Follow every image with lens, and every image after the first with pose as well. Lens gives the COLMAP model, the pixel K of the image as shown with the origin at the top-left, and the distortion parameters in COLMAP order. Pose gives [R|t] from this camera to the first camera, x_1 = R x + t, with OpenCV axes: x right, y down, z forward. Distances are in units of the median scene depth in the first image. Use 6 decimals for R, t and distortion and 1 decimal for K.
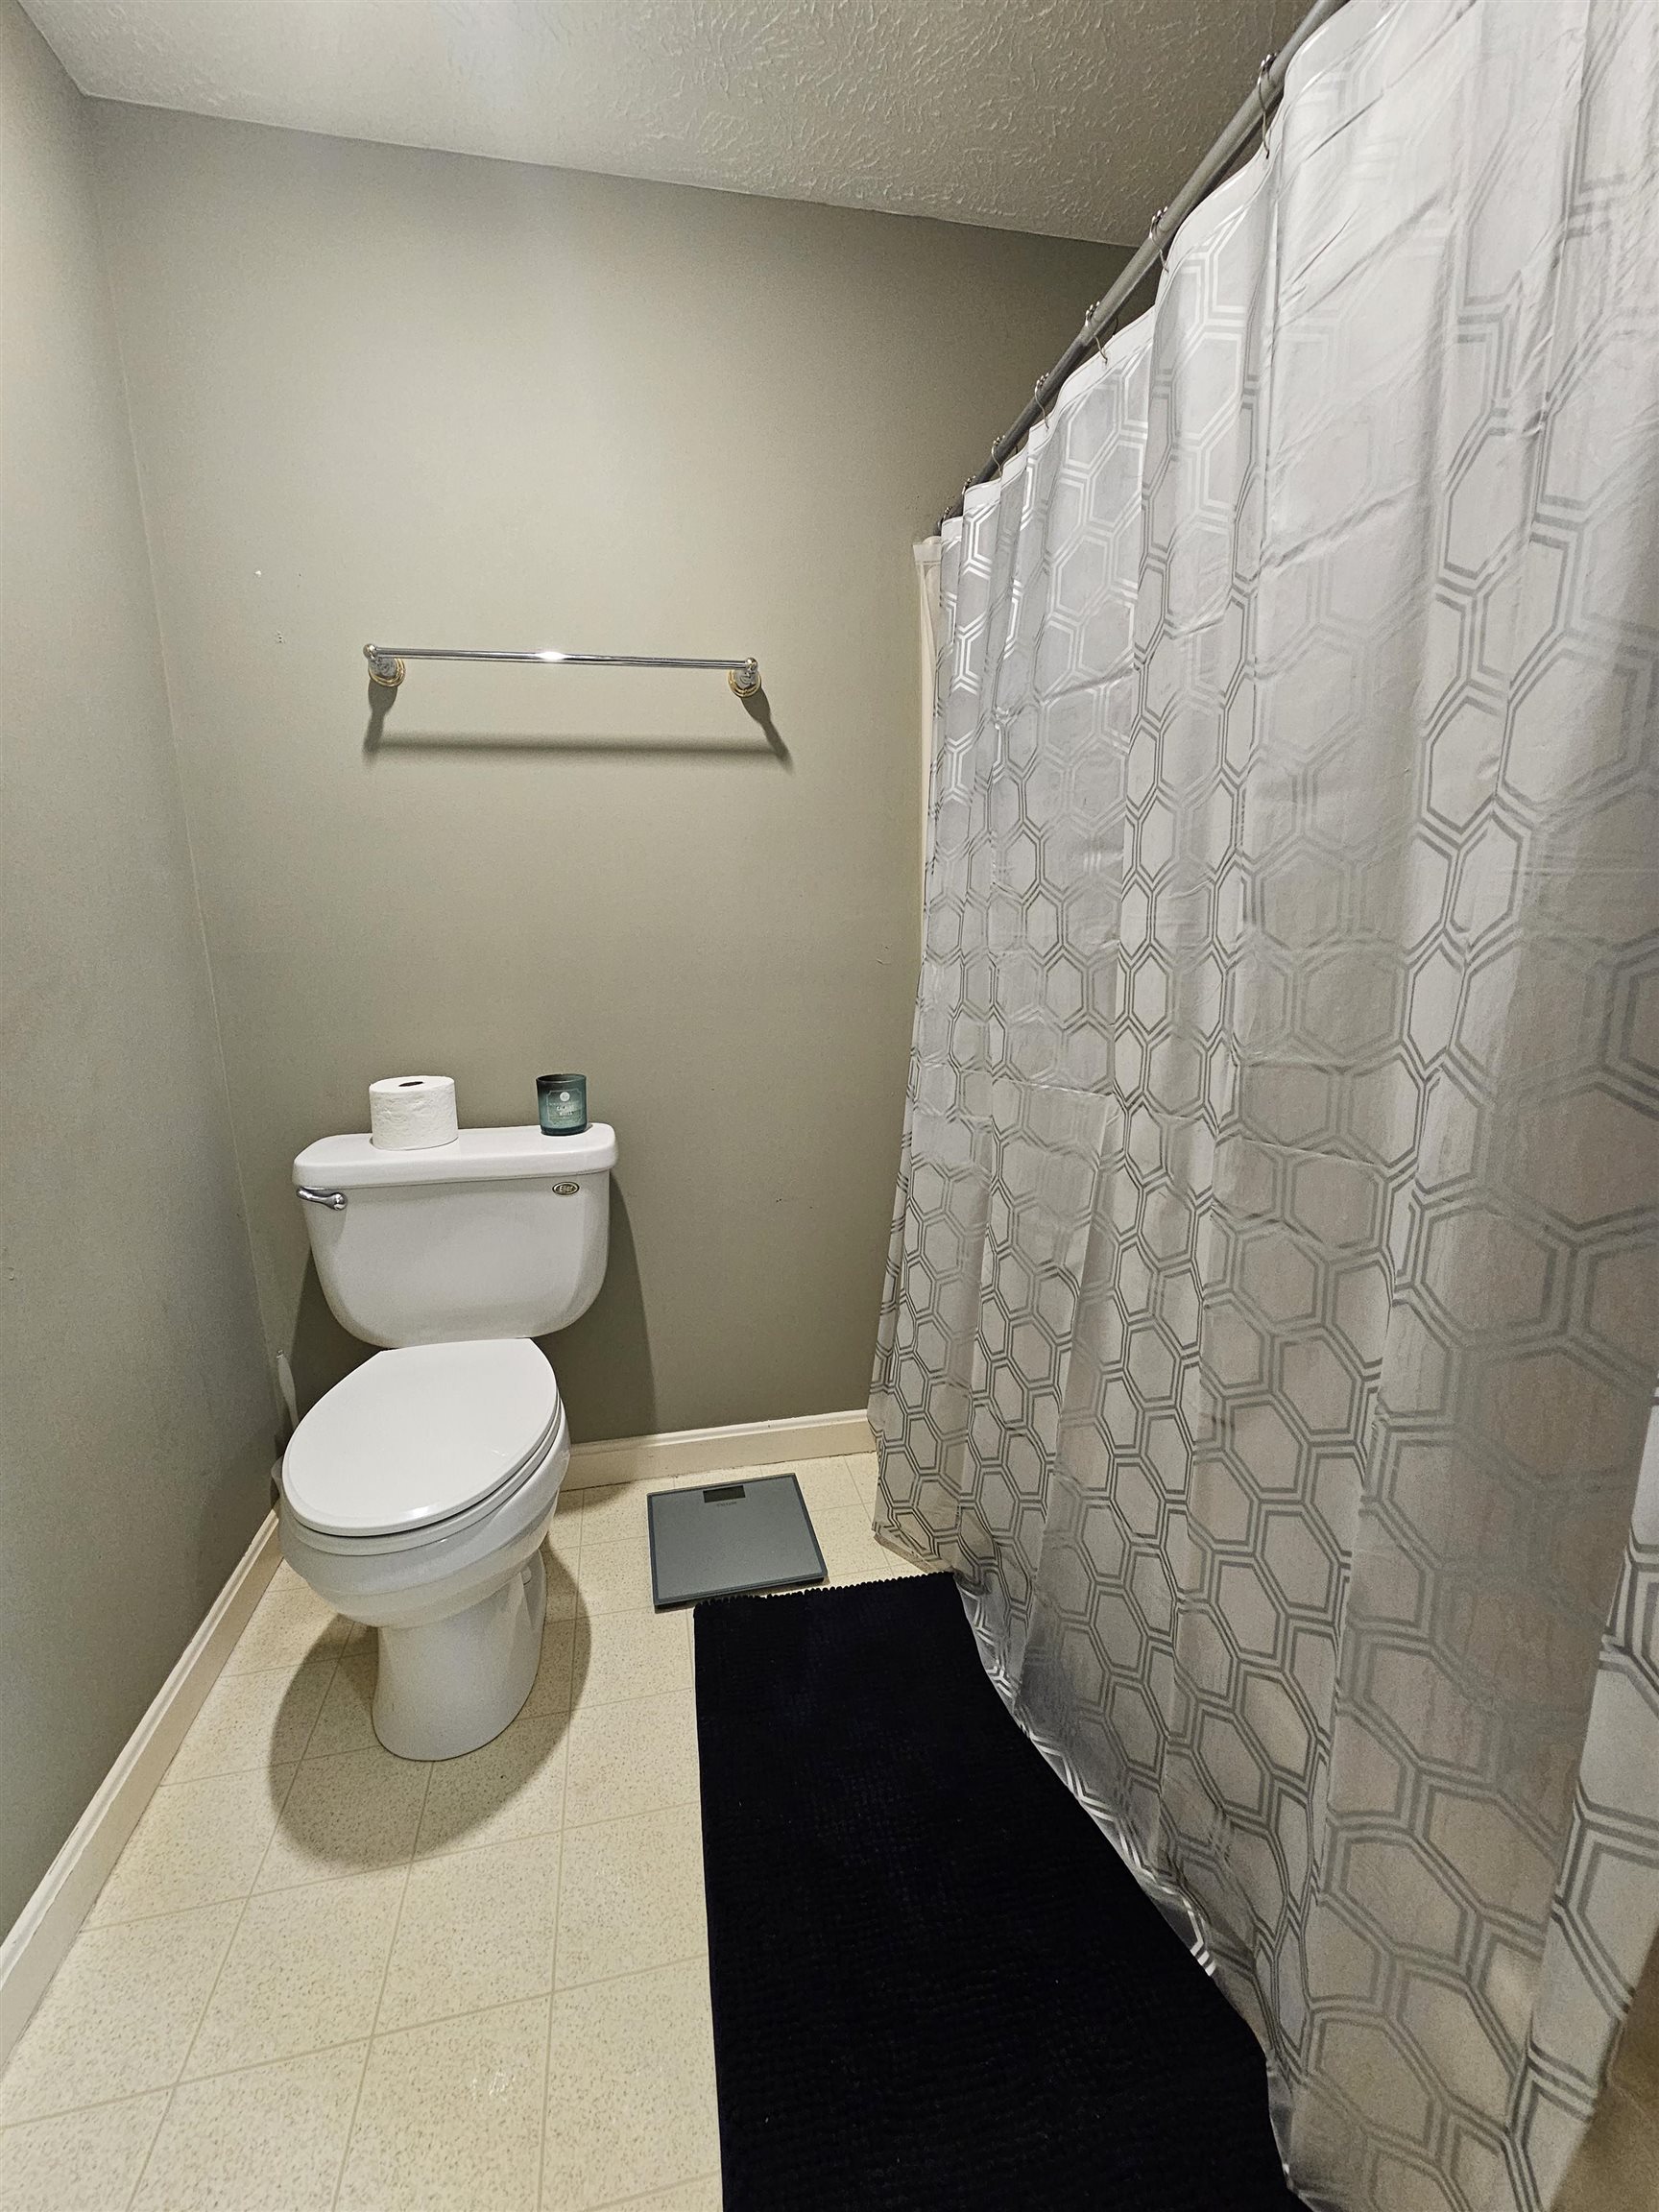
lens RADIAL K [[903.0, 0, 829.9], [0, 903.0, 1105.9], [0, 0, 1]] dist [-0.006586, 0.002495]
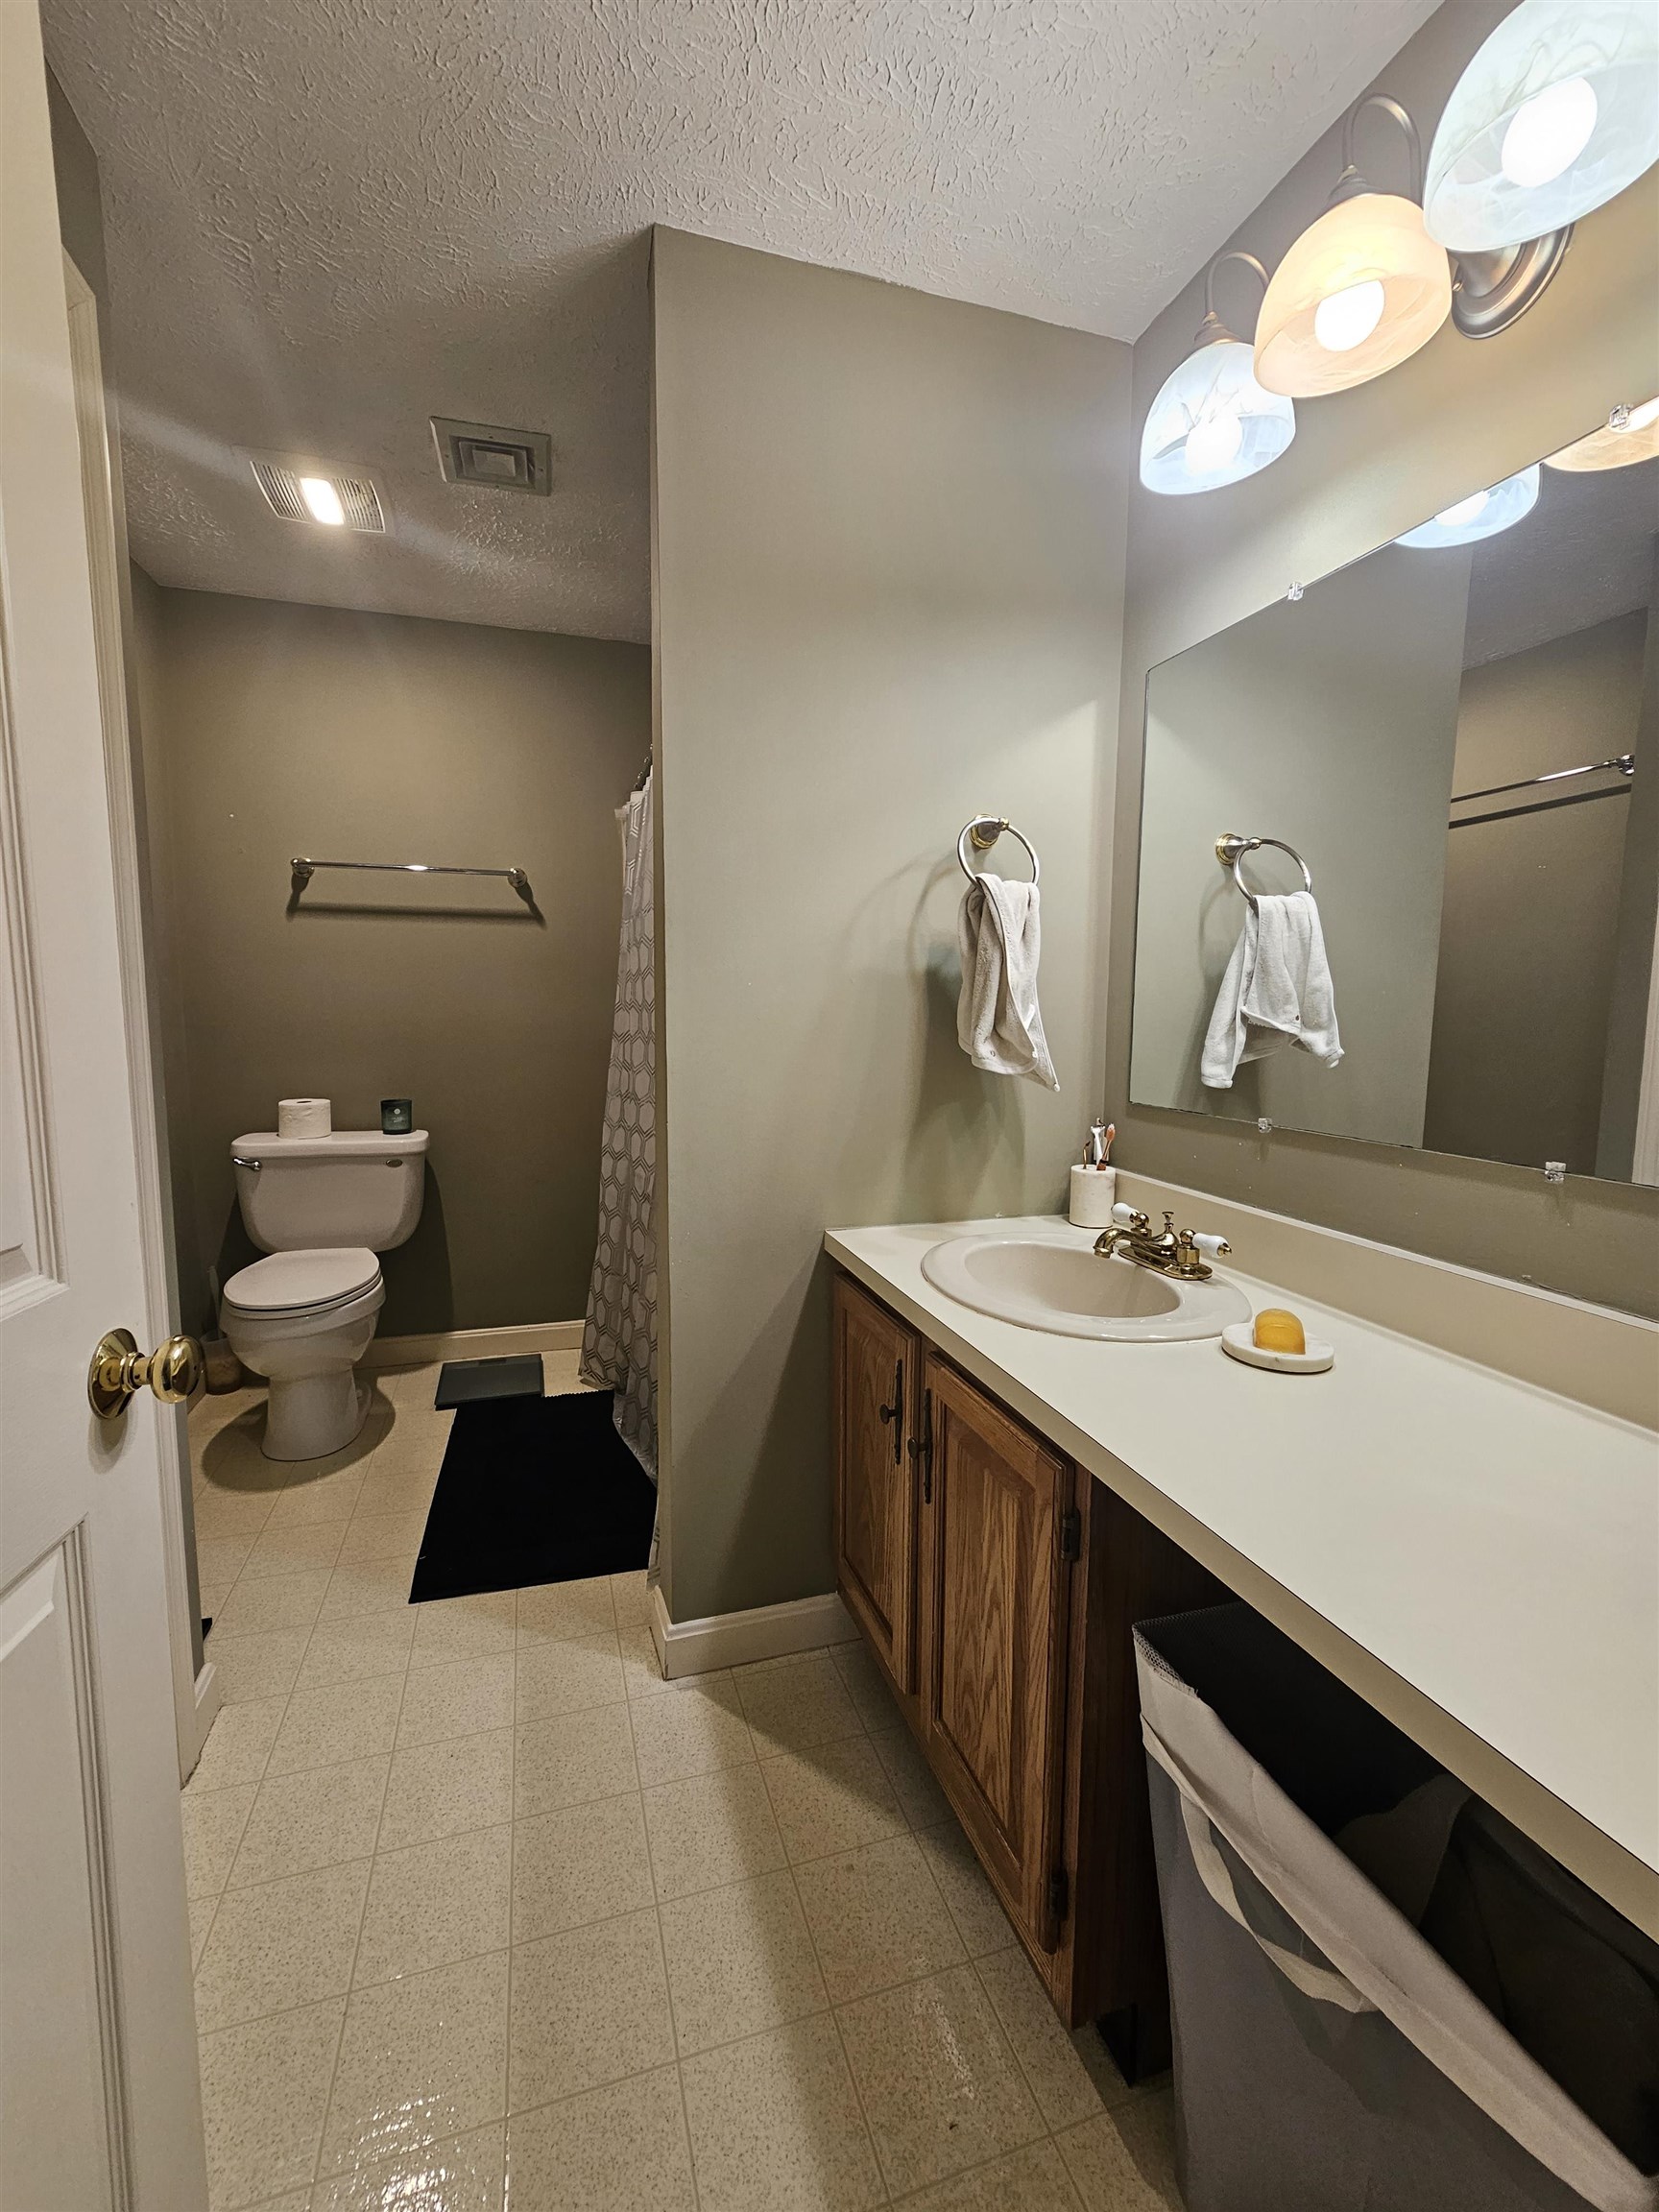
lens RADIAL K [[903.0, 0, 822.4], [0, 903.0, 1107.8], [0, 0, 1]] dist [-0.006586, 0.002495]
pose [[0.995620, 0.015545, 0.092193, 0.361077], [-0.007267, 0.995964, -0.089455, 0.132743], [-0.093211, 0.088393, 0.991715, -0.795724]]
